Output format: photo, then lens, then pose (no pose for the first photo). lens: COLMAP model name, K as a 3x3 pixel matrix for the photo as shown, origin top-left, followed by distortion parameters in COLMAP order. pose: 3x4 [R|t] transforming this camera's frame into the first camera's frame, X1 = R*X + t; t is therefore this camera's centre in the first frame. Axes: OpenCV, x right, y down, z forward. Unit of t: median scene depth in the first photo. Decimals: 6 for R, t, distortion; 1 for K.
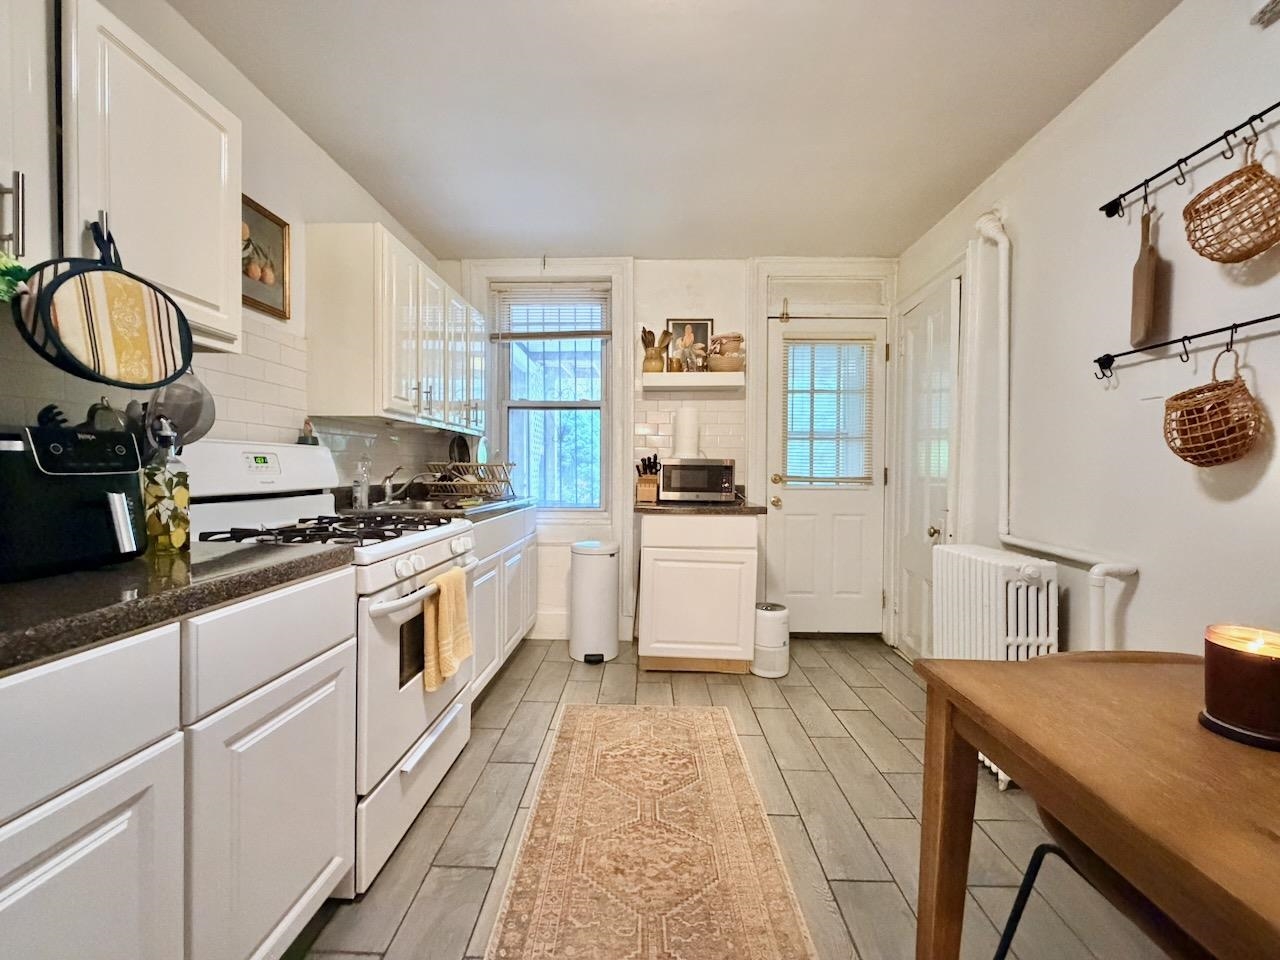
lens RADIAL K [[508.1, 0, 636.3], [0, 508.1, 480.8], [0, 0, 1]] dist [-0.000925, -0.000167]
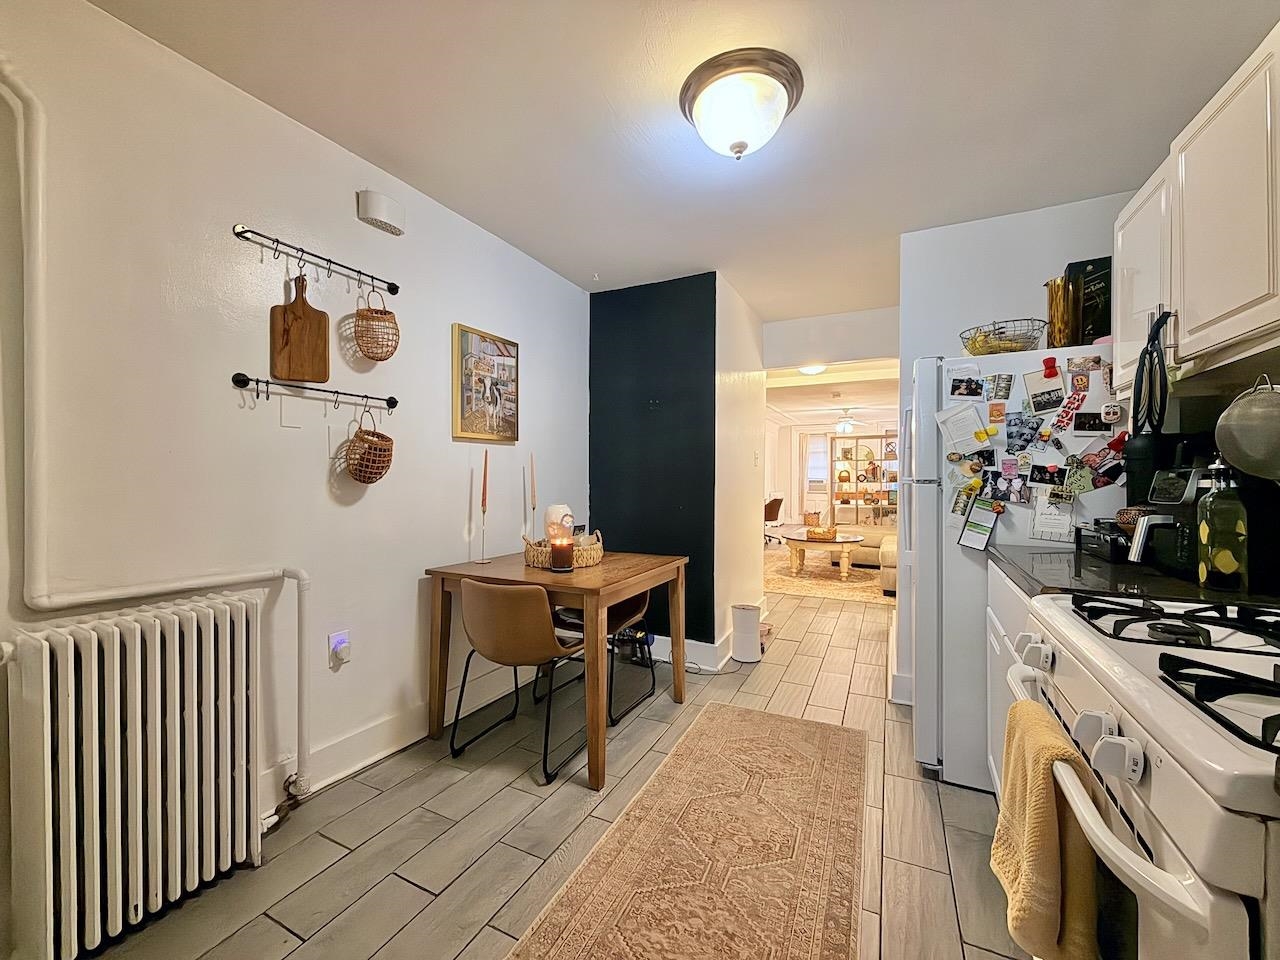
lens RADIAL K [[508.1, 0, 636.3], [0, 508.1, 480.8], [0, 0, 1]] dist [-0.000925, -0.000167]
pose [[-0.904686, -0.012543, 0.425894, -0.162424], [0.001178, 0.999489, 0.031937, -0.048487], [-0.426077, 0.029395, -0.904209, 1.165027]]
